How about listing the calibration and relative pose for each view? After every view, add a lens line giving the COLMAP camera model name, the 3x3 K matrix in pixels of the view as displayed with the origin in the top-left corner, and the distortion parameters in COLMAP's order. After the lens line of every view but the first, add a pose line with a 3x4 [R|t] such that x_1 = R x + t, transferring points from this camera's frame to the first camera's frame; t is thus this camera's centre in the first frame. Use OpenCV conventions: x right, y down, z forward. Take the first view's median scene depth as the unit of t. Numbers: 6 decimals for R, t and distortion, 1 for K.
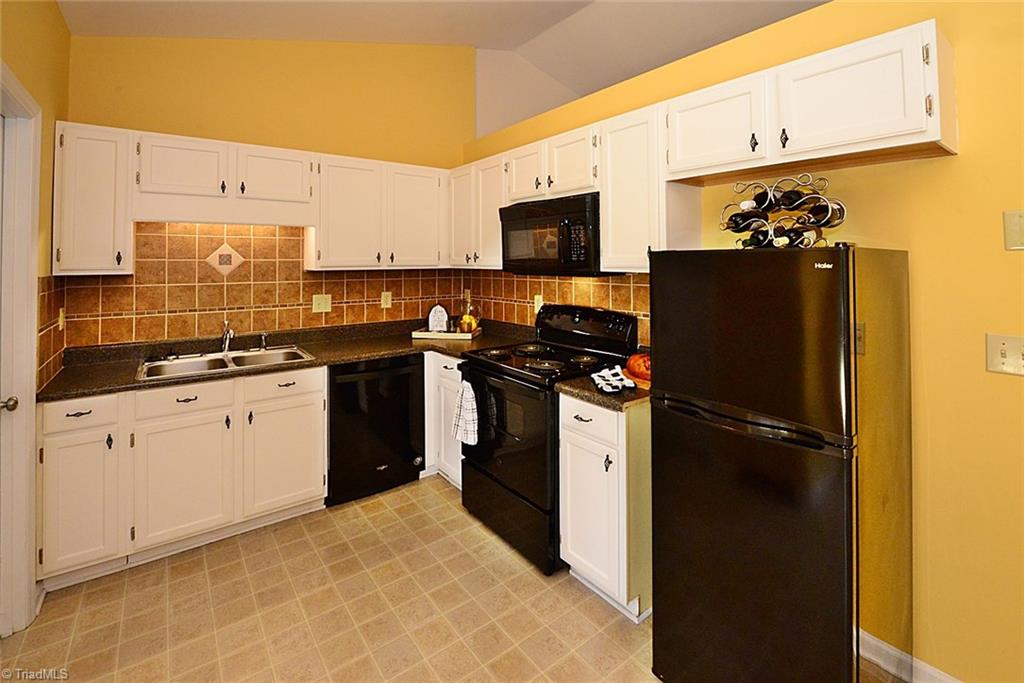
lens RADIAL K [[444.3, 0, 513.8], [0, 444.3, 338.6], [0, 0, 1]] dist [-0.013036, -0.001774]
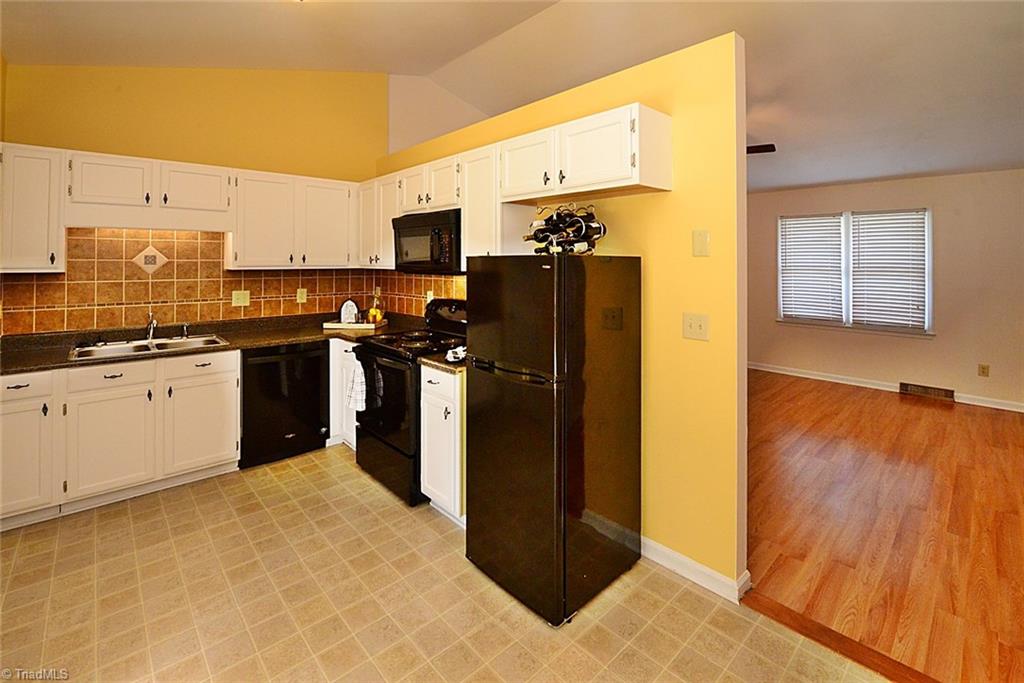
lens RADIAL K [[444.3, 0, 510.8], [0, 444.3, 334.5], [0, 0, 1]] dist [-0.013036, -0.001774]
pose [[0.996107, -0.008498, 0.087745, 0.201197], [0.009462, 0.999899, -0.010576, 0.040444], [-0.087647, 0.011365, 0.996087, -0.248558]]
